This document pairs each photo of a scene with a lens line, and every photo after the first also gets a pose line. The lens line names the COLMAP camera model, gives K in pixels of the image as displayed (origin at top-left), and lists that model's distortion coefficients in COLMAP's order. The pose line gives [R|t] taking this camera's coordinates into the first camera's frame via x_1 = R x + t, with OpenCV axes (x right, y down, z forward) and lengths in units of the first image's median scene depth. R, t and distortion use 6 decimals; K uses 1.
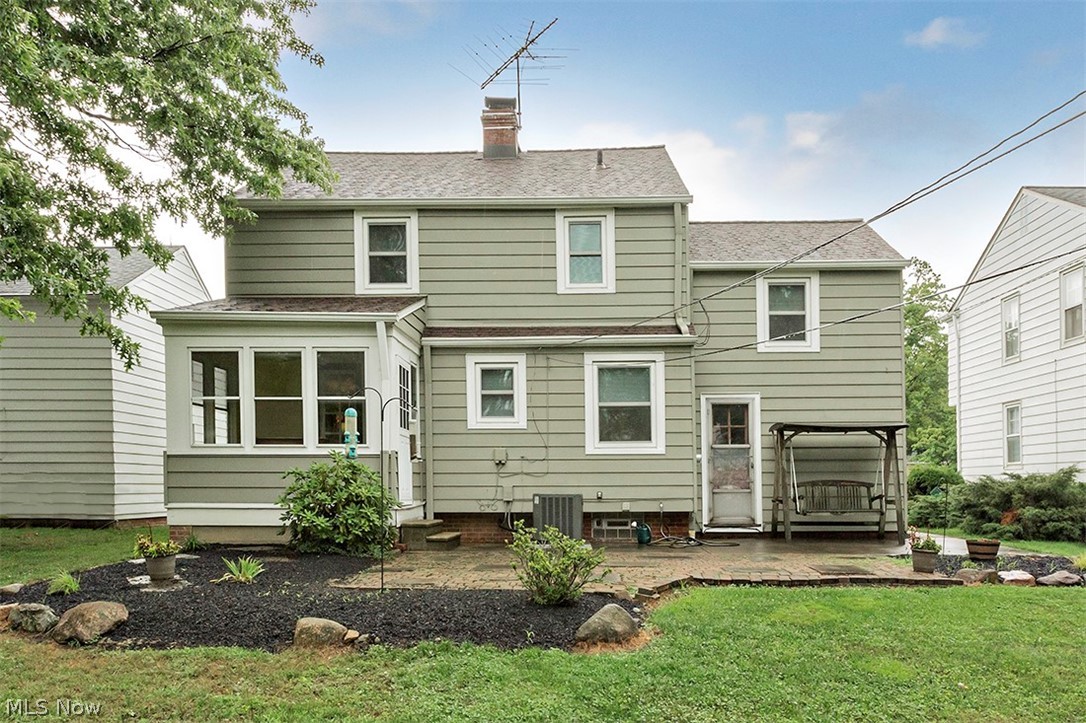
lens RADIAL K [[662.8, 0, 543.0], [0, 662.8, 361.5], [0, 0, 1]] dist [0.003276, 0.001208]
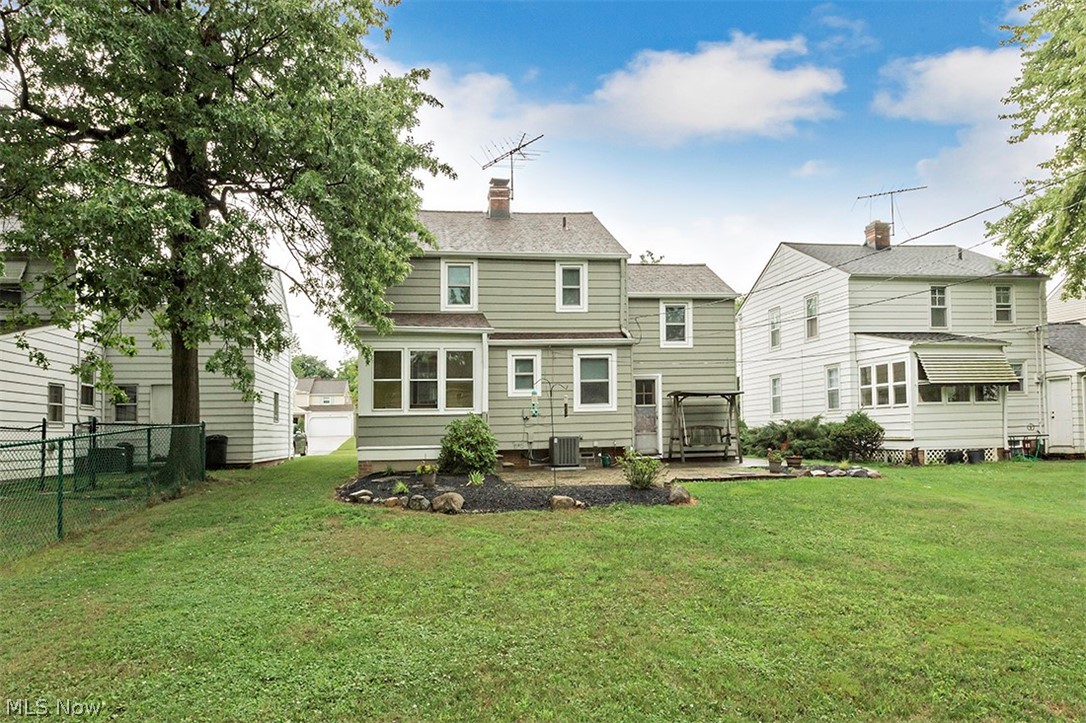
lens RADIAL K [[501.3, 0, 541.0], [0, 501.3, 322.1], [0, 0, 1]] dist [0.000127, 0.000035]
pose [[0.978223, 0.023534, 0.206218, -0.250754], [-0.015999, 0.999145, -0.038131, -0.029310], [-0.206939, 0.034001, 0.977763, -0.174869]]
